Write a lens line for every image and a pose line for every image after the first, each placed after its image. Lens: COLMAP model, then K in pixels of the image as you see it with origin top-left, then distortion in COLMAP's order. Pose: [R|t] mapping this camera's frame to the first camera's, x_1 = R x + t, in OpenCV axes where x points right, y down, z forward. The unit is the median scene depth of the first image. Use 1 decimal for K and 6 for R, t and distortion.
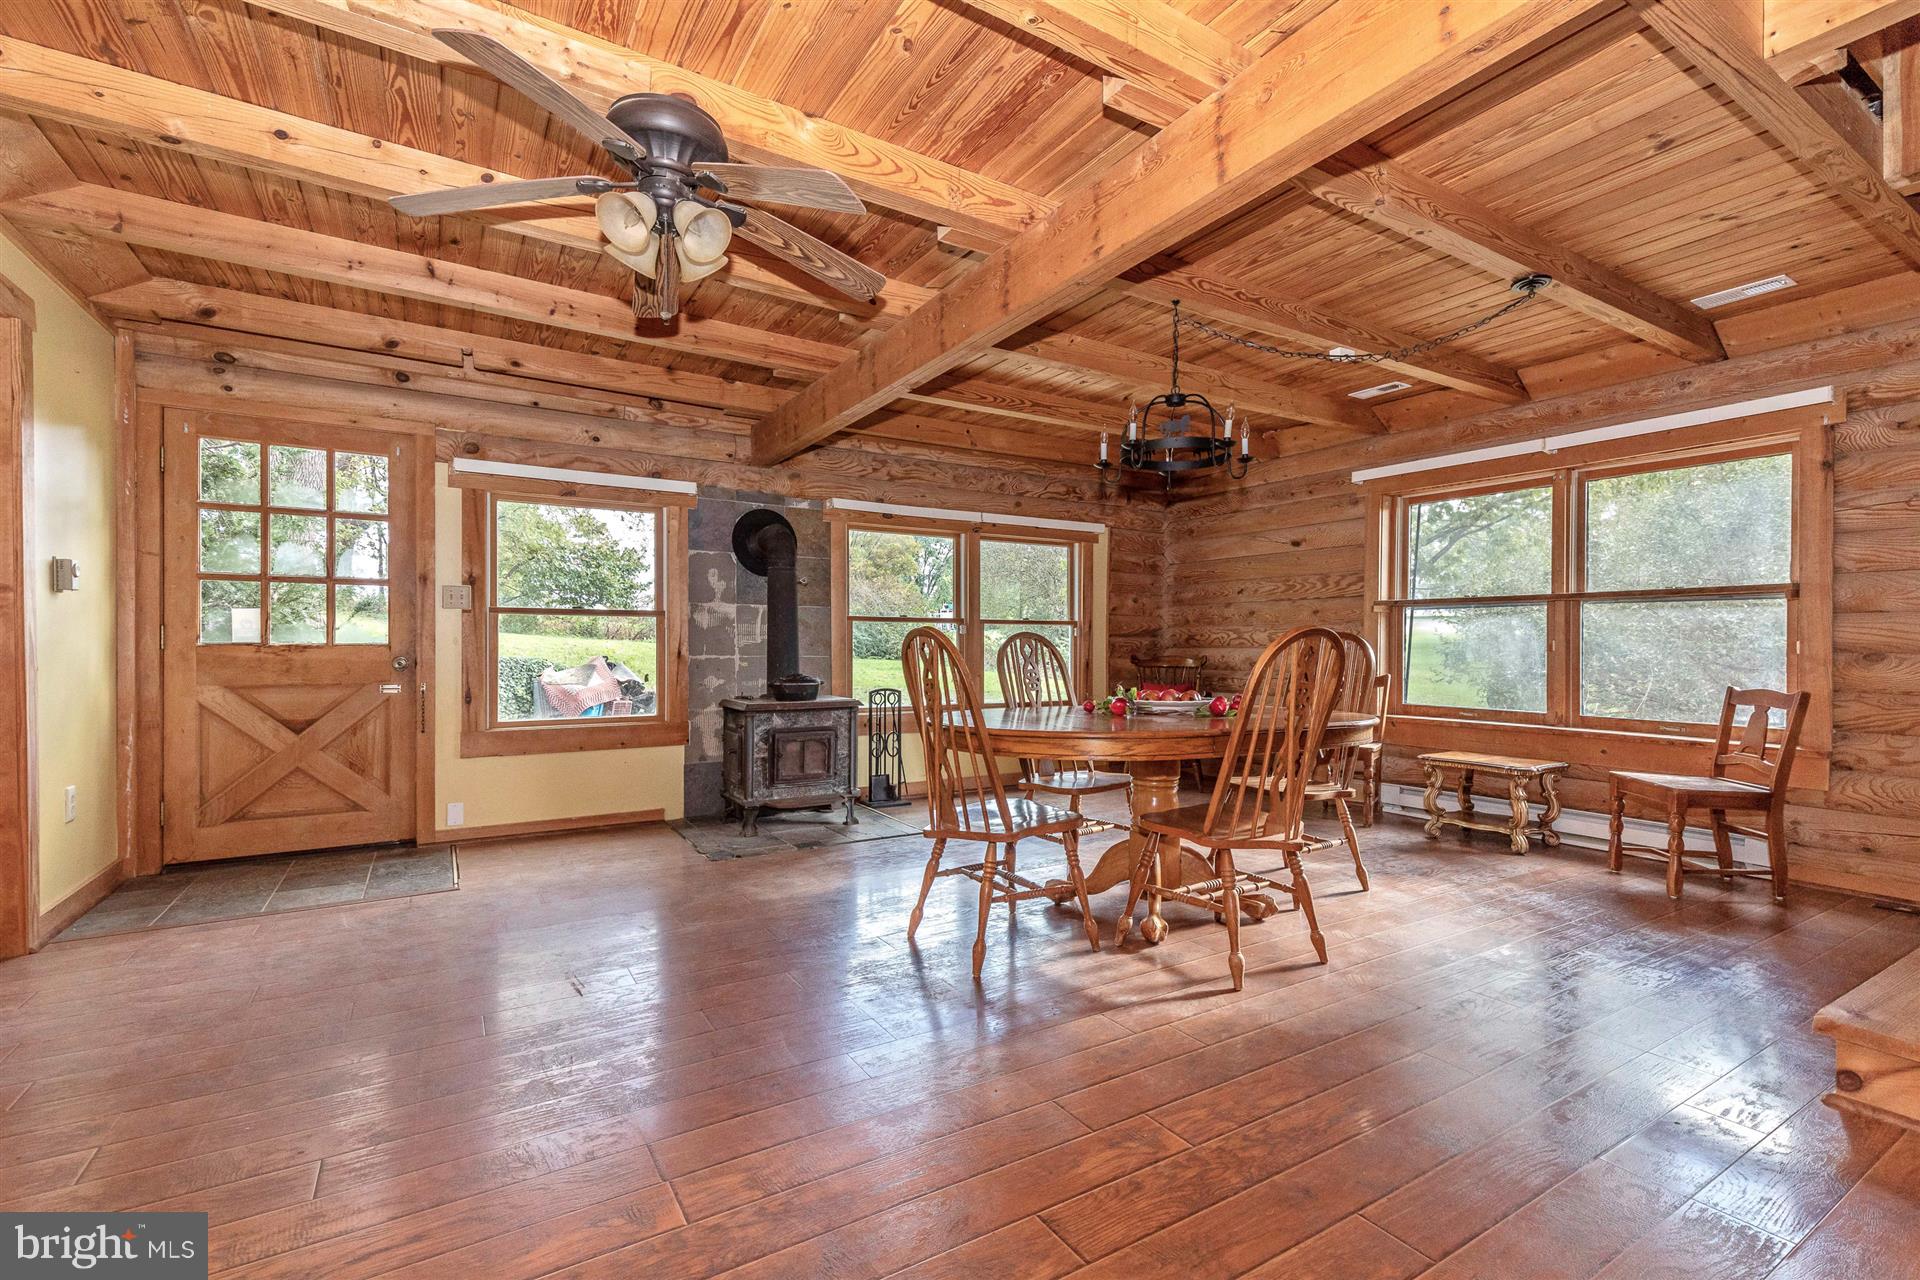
lens RADIAL K [[866.4, 0, 953.3], [0, 866.4, 641.1], [0, 0, 1]] dist [0.007826, -0.001127]
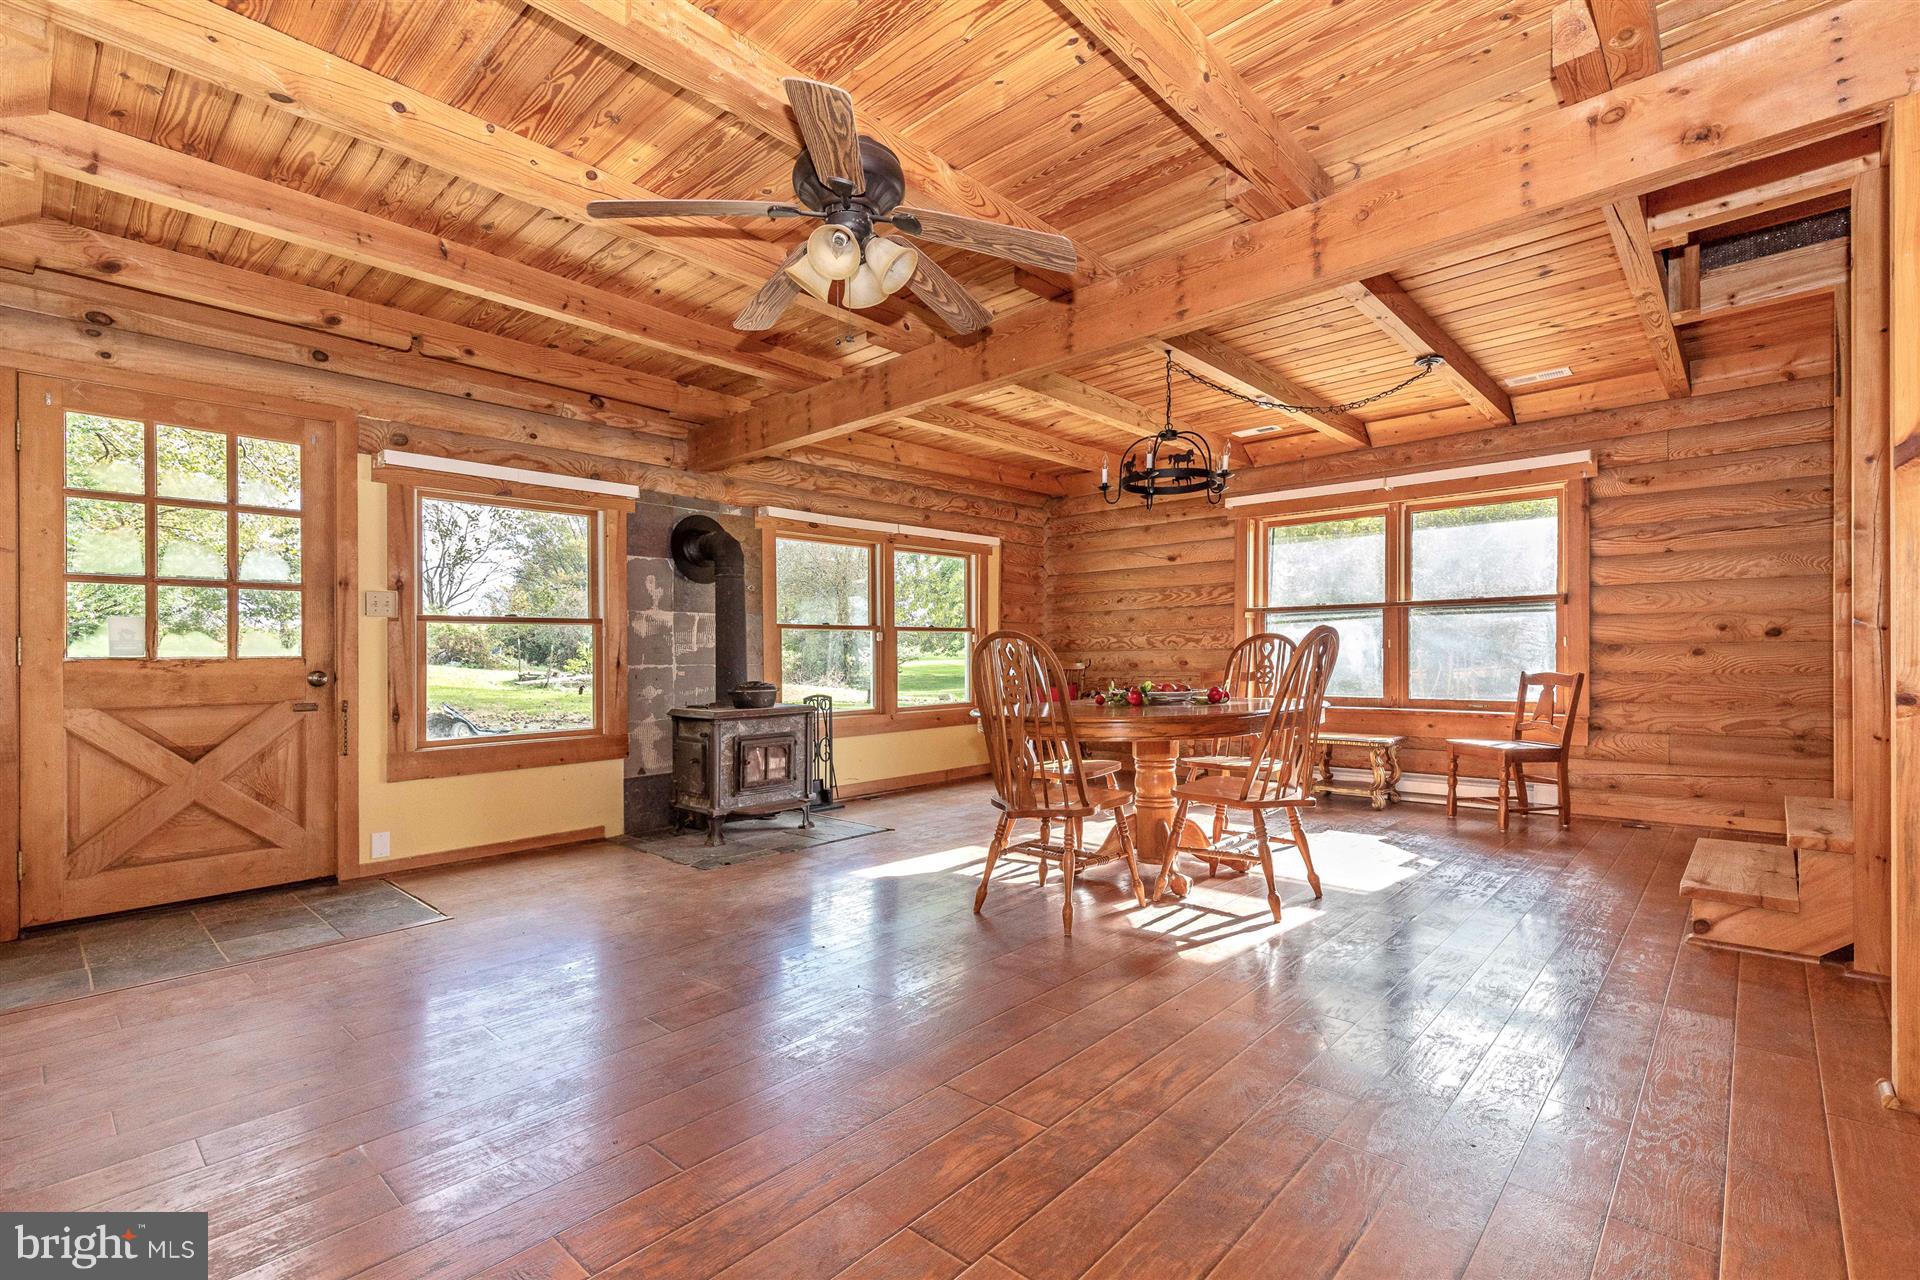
lens RADIAL K [[866.4, 0, 969.4], [0, 866.4, 650.1], [0, 0, 1]] dist [0.007826, -0.001127]
pose [[0.961371, -0.013411, 0.274928, -0.240176], [0.014026, 0.999902, -0.000270, 0.006395], [-0.274897, 0.004115, 0.961465, -0.036258]]
